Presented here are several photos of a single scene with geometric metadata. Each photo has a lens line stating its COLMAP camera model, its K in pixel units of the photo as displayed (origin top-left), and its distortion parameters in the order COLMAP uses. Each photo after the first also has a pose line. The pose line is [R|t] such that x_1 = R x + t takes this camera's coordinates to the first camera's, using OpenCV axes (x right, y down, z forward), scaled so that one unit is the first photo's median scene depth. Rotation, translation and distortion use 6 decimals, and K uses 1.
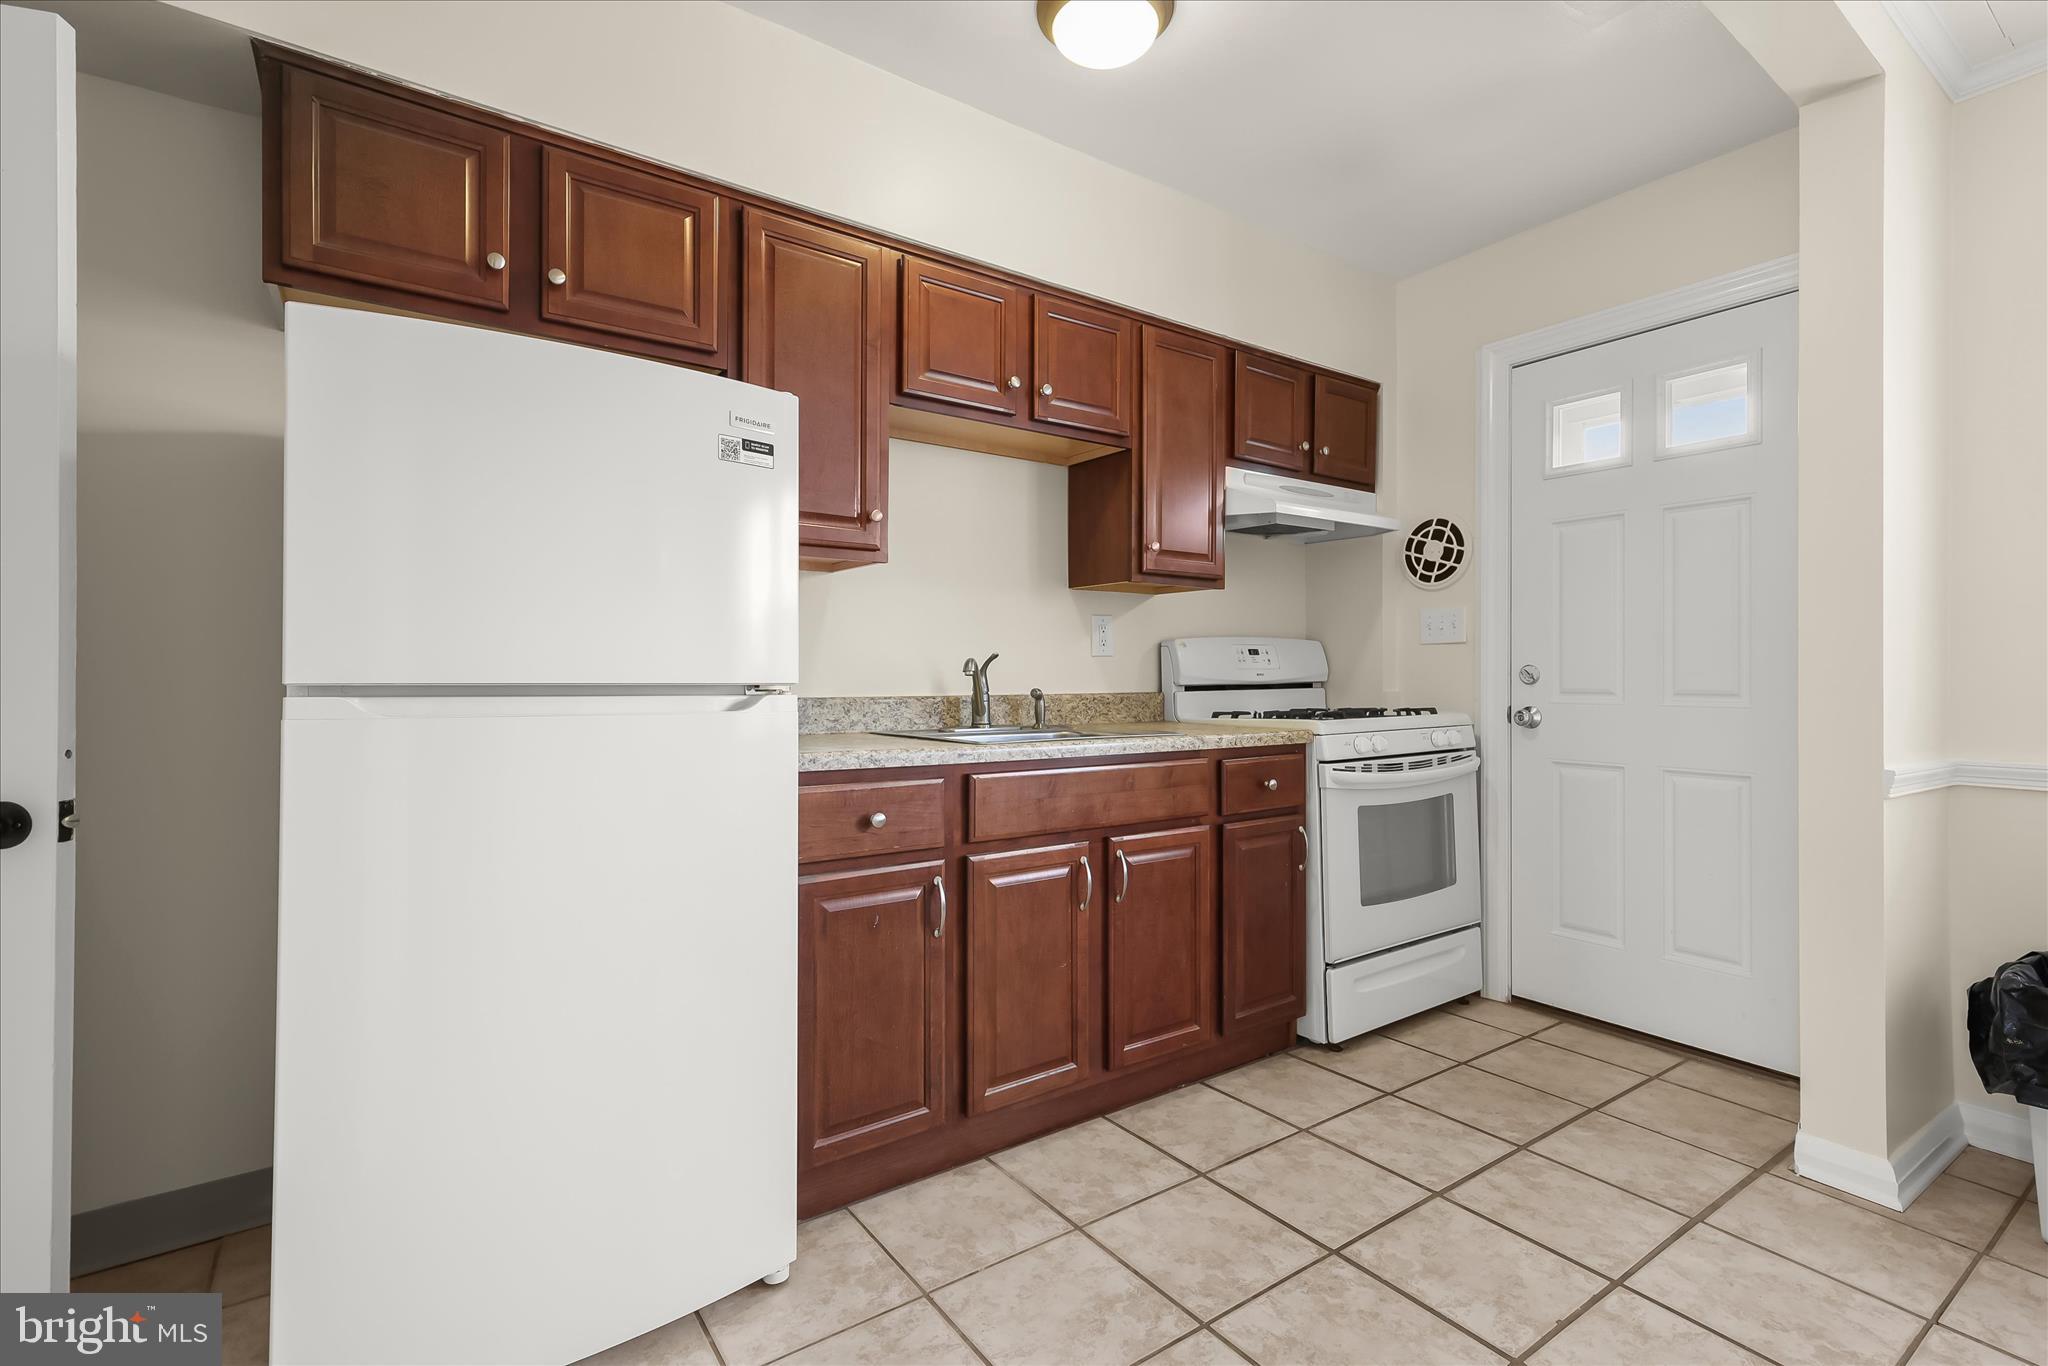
lens RADIAL K [[932.4, 0, 1035.5], [0, 932.4, 674.0], [0, 0, 1]] dist [0.002245, -0.001168]
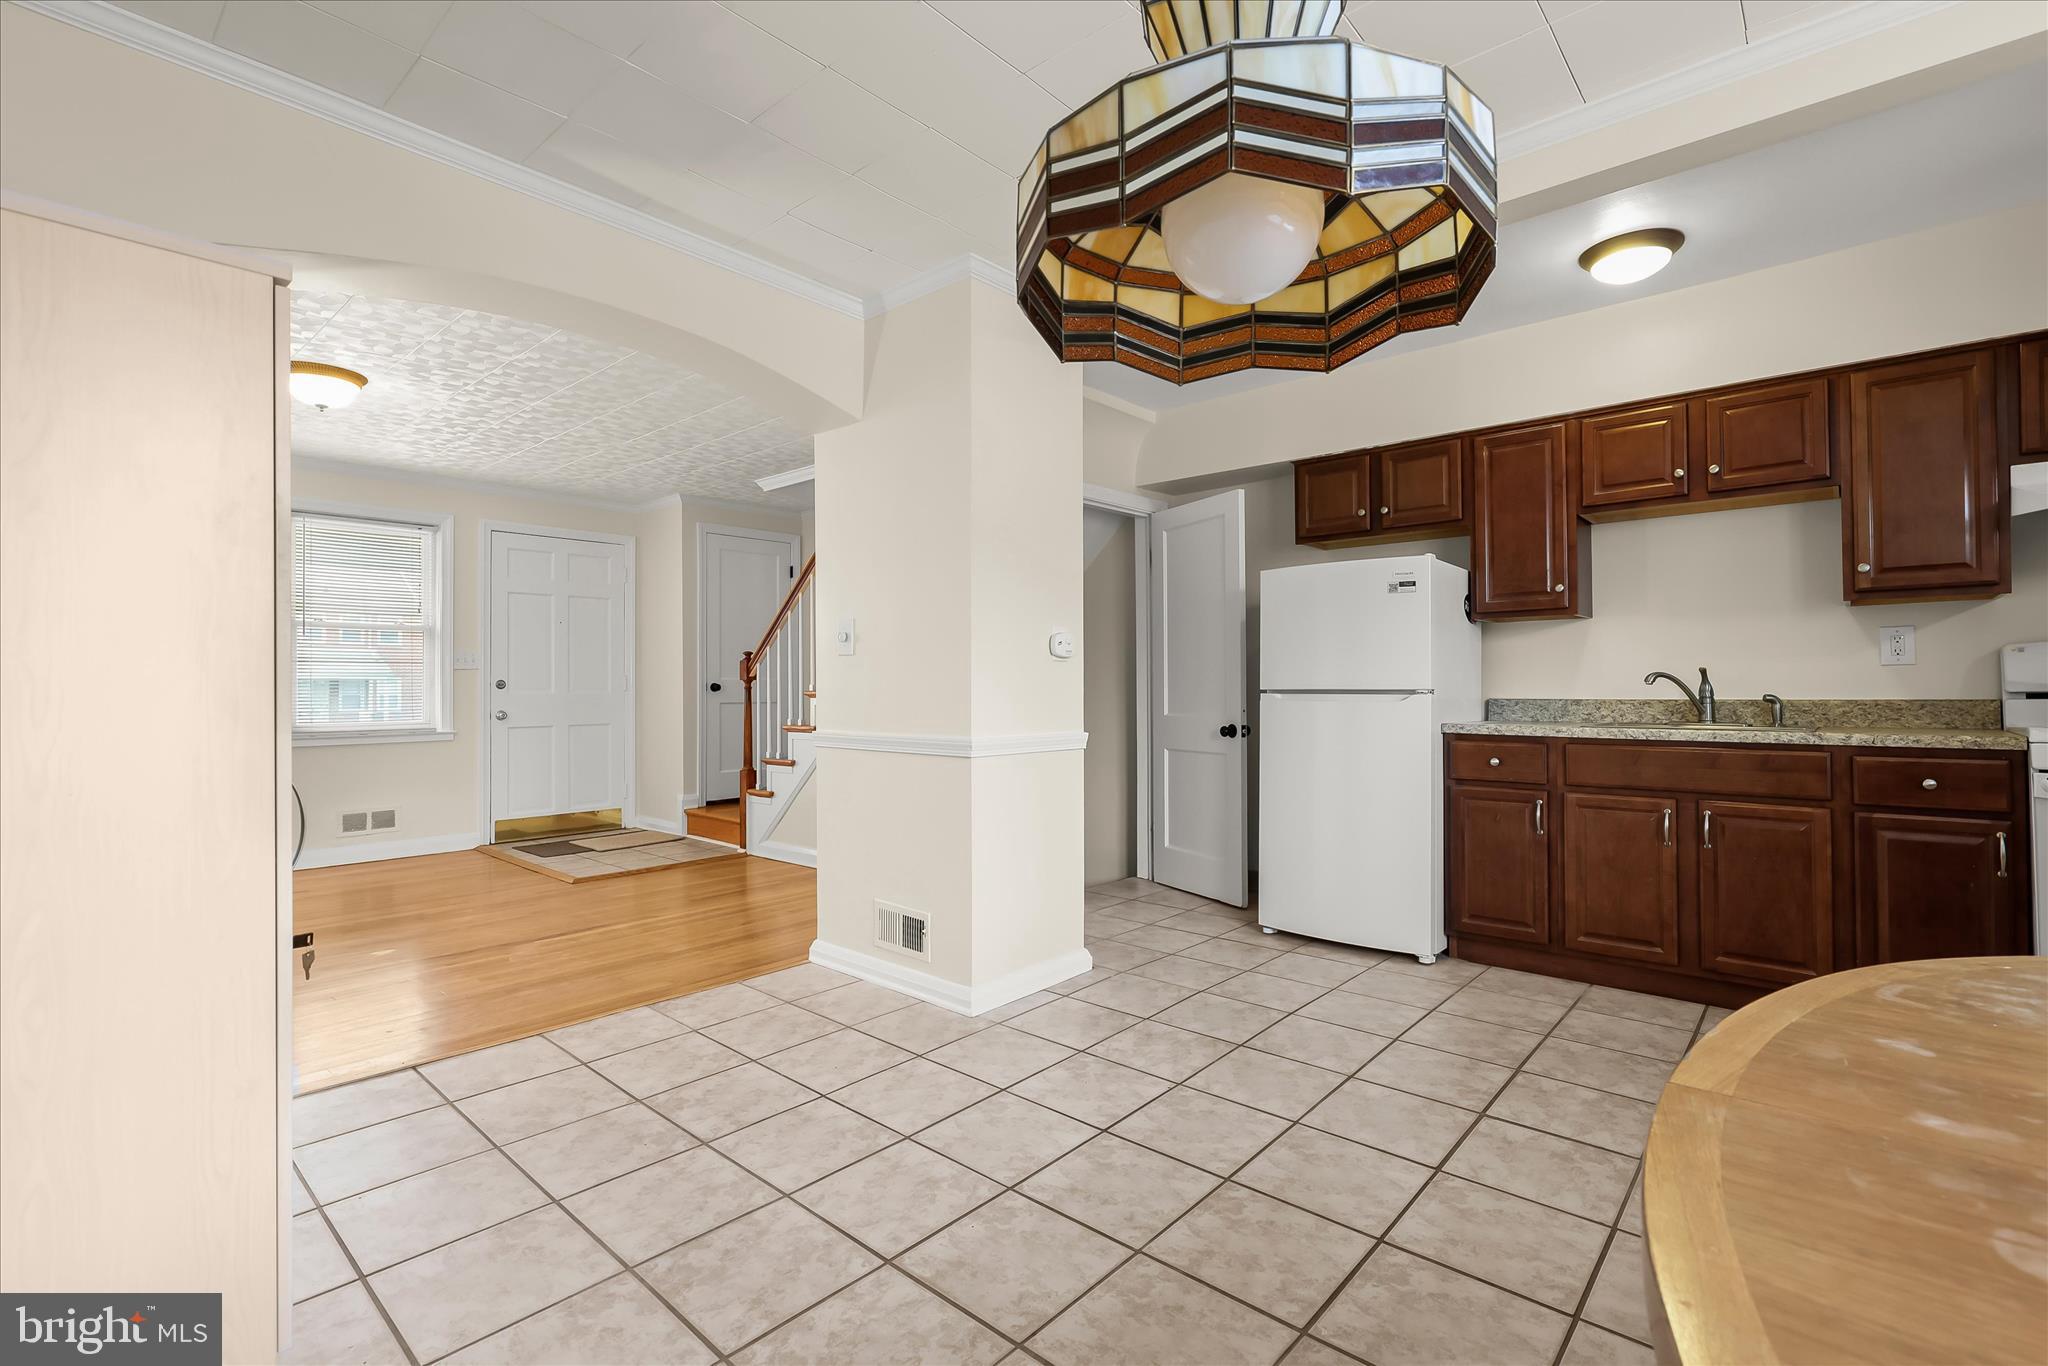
lens RADIAL K [[932.4, 0, 1035.5], [0, 932.4, 674.0], [0, 0, 1]] dist [0.002245, -0.001168]
pose [[0.230526, -0.019189, -0.972877, 1.000804], [0.004924, 0.999816, -0.018554, 0.006771], [0.973054, -0.000514, 0.230578, -0.233603]]
